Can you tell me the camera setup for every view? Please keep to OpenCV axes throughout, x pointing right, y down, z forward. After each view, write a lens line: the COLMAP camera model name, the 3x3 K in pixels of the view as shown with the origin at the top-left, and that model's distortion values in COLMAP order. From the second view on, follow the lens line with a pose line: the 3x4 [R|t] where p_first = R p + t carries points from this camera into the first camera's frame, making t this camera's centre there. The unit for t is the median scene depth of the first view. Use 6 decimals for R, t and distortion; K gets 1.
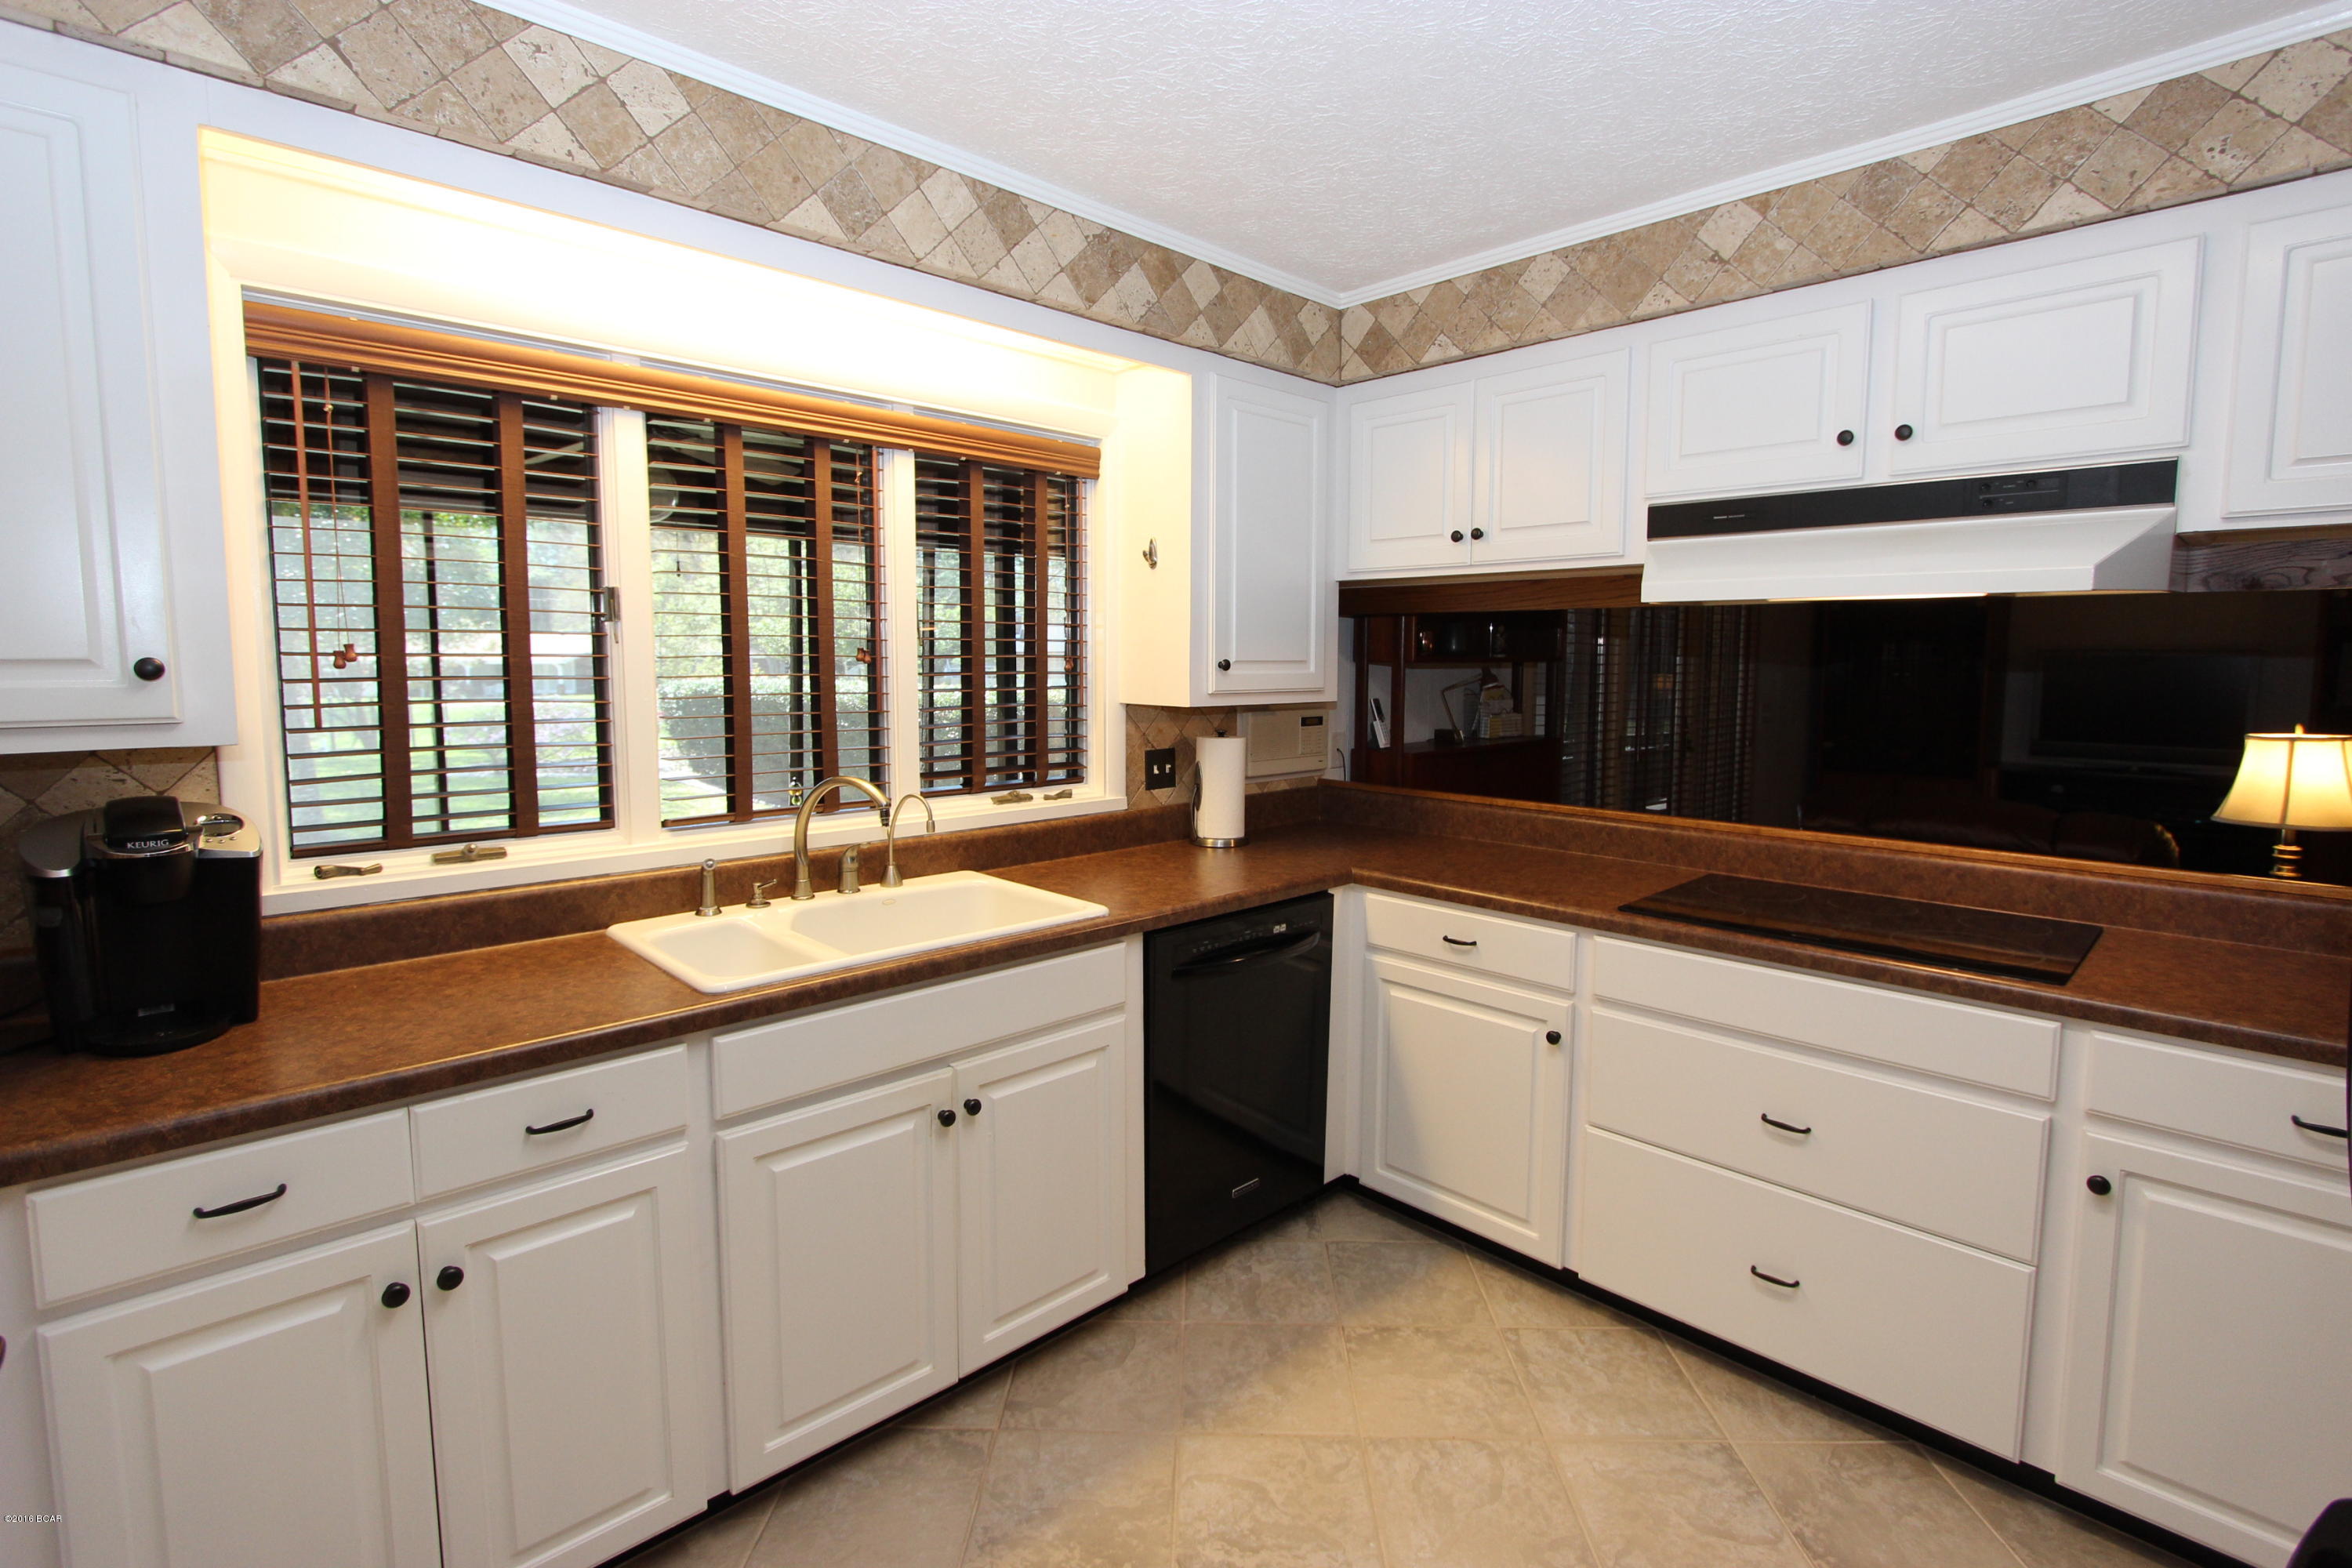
lens RADIAL K [[1124.9, 0, 1182.8], [0, 1124.9, 758.8], [0, 0, 1]] dist [0.001769, 0.000985]
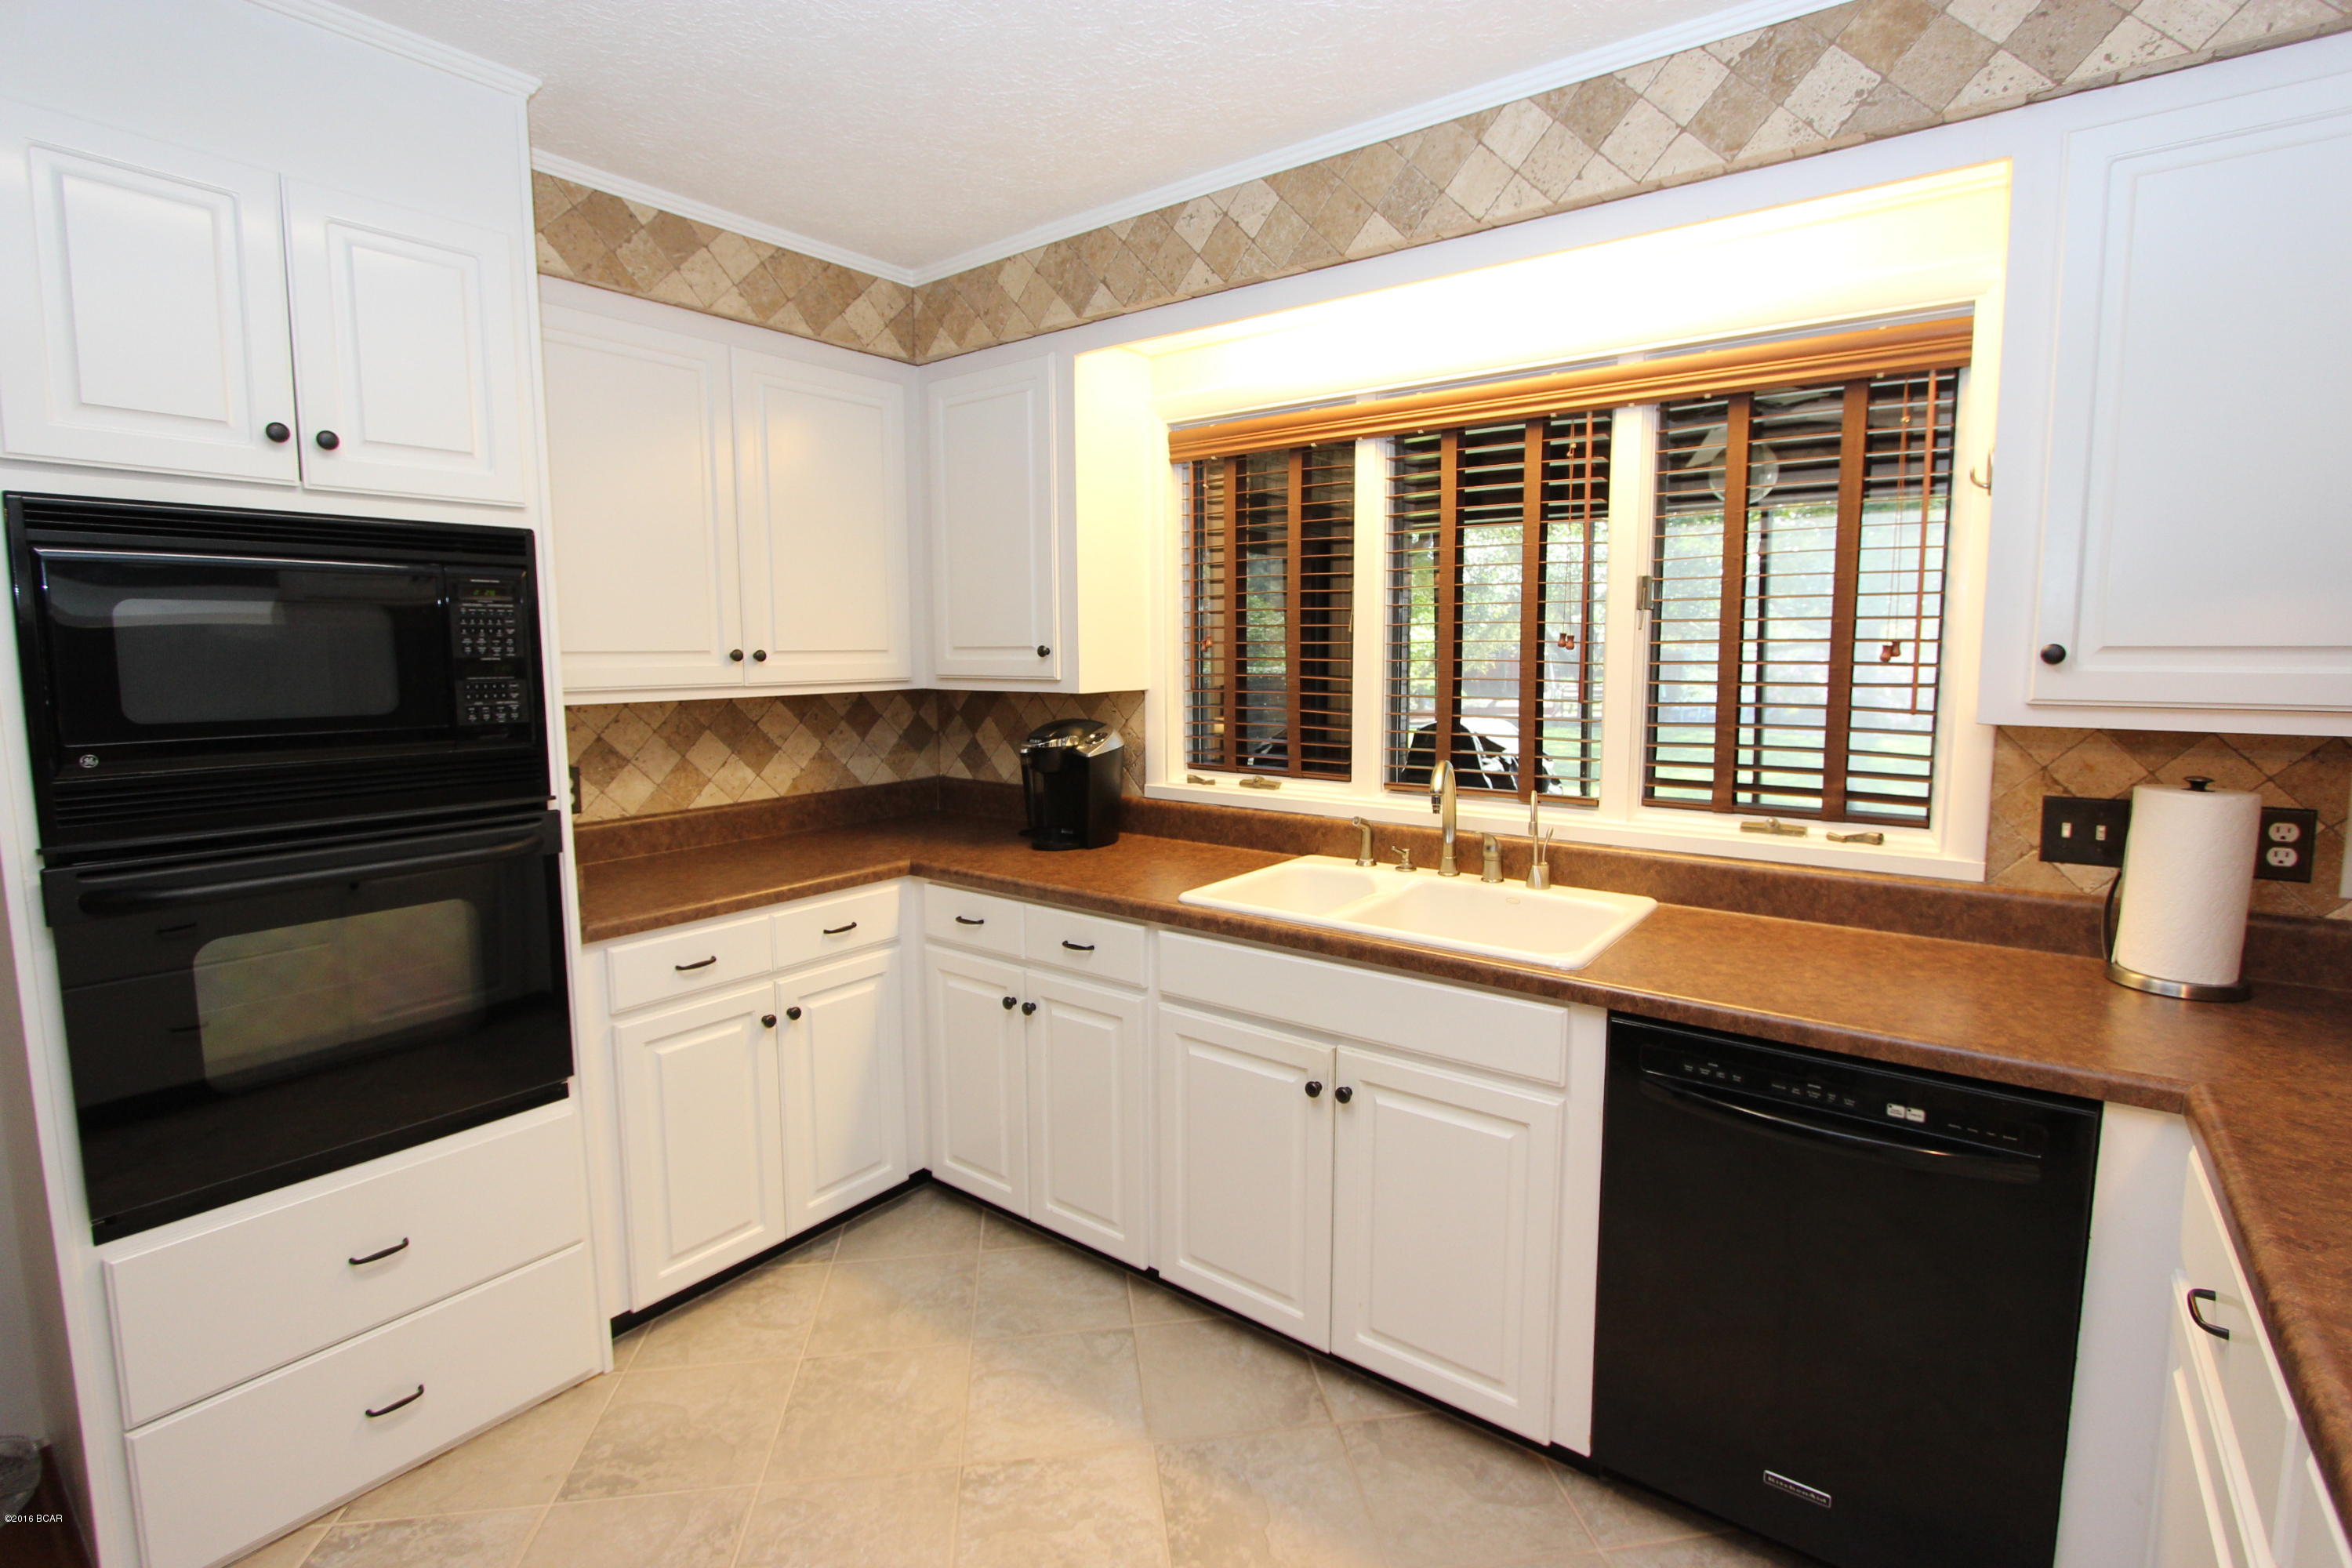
lens RADIAL K [[1092.2, 0, 1197.3], [0, 1092.2, 757.7], [0, 0, 1]] dist [-0.004003, 0.000485]
pose [[0.158015, 0.099340, -0.982427, 0.576737], [-0.084739, 0.992620, 0.086741, -0.048738], [0.983794, 0.069543, 0.165266, 0.559755]]
